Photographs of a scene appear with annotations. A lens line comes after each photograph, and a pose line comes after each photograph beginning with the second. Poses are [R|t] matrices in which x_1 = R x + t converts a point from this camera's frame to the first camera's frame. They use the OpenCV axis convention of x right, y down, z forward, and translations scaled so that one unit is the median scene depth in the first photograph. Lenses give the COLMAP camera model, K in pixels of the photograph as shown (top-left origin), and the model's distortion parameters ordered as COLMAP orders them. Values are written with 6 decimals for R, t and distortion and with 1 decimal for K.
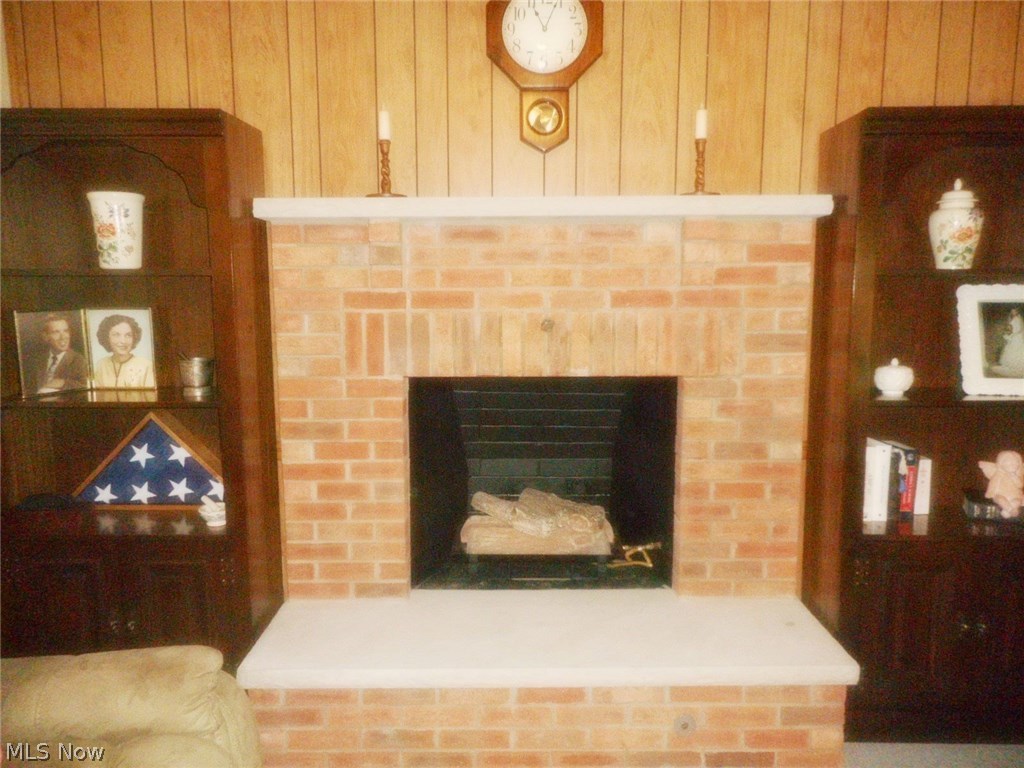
lens RADIAL K [[743.5, 0, 492.2], [0, 743.5, 384.1], [0, 0, 1]] dist [-0.007877, 0.000140]
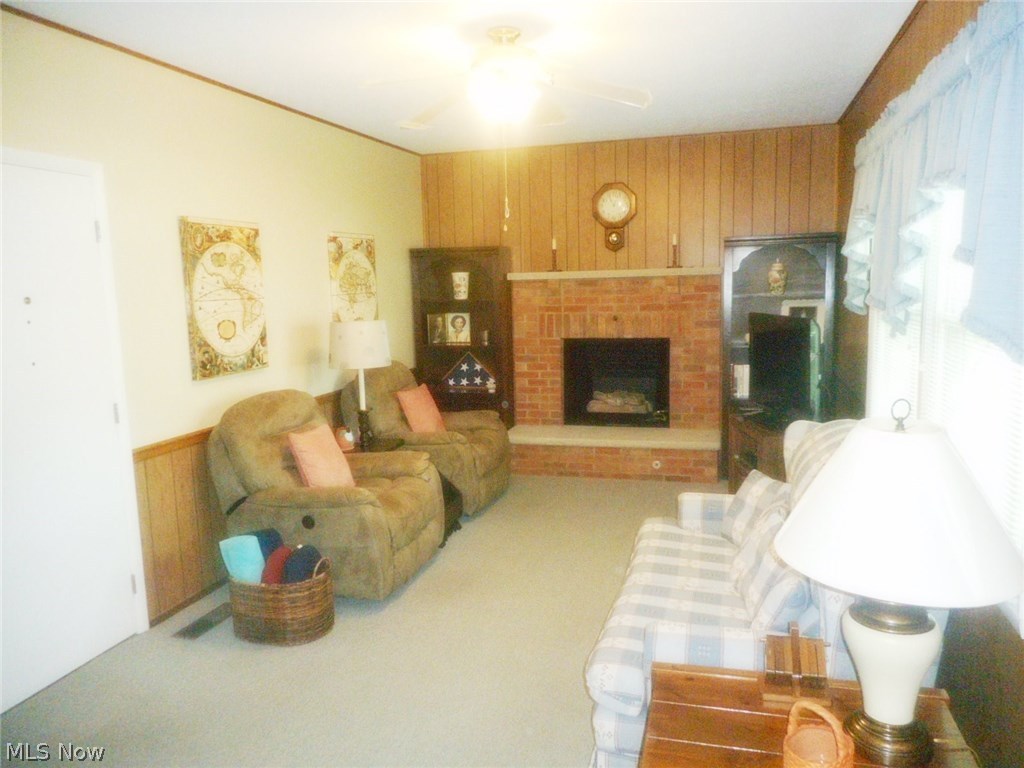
lens RADIAL K [[762.4, 0, 512.0], [0, 762.4, 384.0], [0, 0, 1]] dist [-0.005890, 0.002584]
pose [[0.963962, 0.016705, -0.265514, 0.433209], [-0.018091, 0.999832, -0.002778, 0.163069], [0.265423, 0.007481, 0.964103, -1.640546]]
